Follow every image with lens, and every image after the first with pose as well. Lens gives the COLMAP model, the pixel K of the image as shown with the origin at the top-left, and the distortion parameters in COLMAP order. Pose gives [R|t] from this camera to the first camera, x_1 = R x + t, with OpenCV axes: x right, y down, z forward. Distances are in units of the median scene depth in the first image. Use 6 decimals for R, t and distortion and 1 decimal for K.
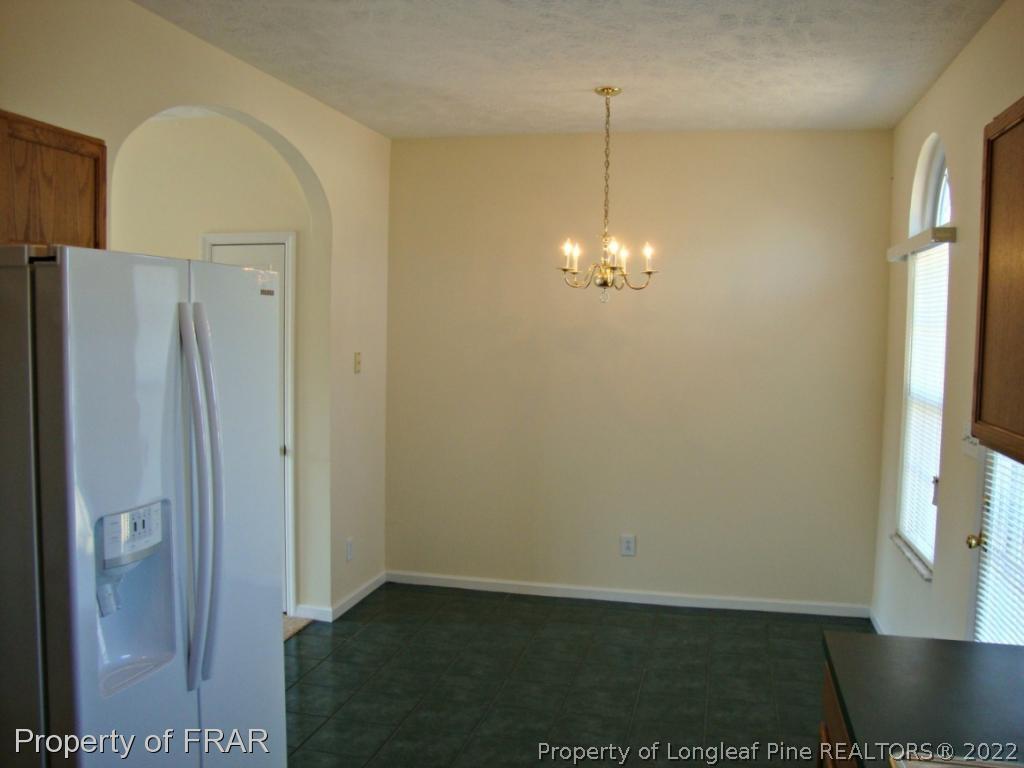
lens RADIAL K [[922.3, 0, 512.1], [0, 922.3, 385.8], [0, 0, 1]] dist [-0.140402, 0.067937]
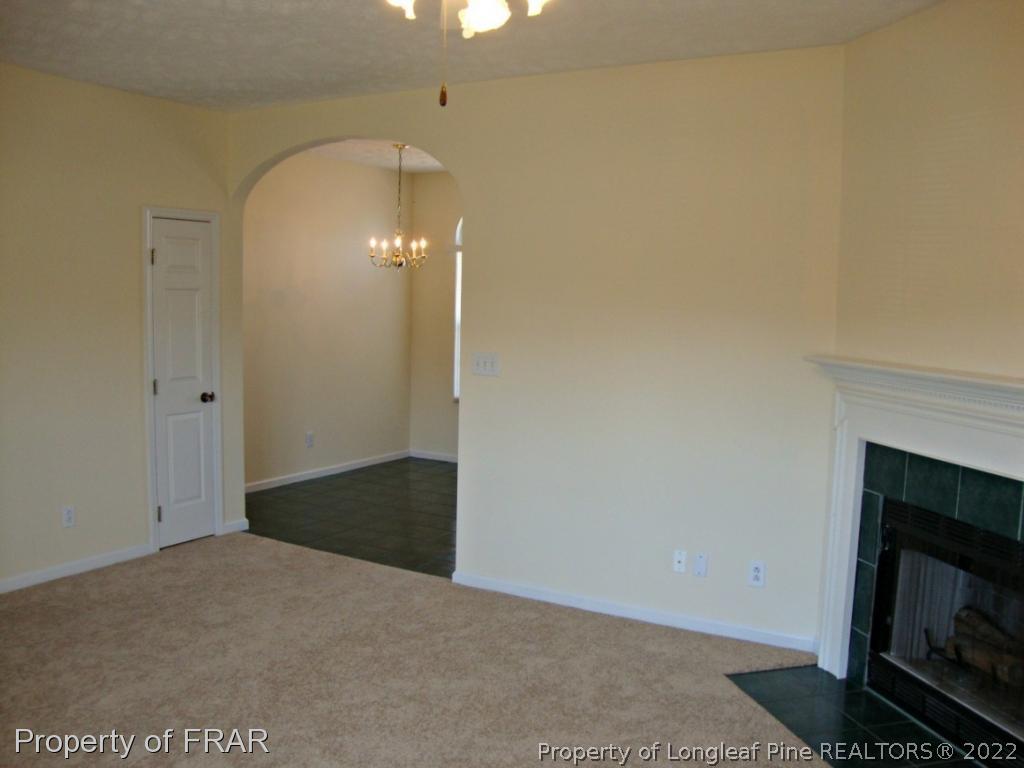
lens RADIAL K [[922.3, 0, 510.9], [0, 922.3, 384.4], [0, 0, 1]] dist [-0.140402, 0.067937]
pose [[0.315410, -0.106211, 0.942993, -1.247349], [0.048191, 0.994227, 0.095863, -0.040846], [-0.947731, 0.015208, 0.318708, 0.260011]]
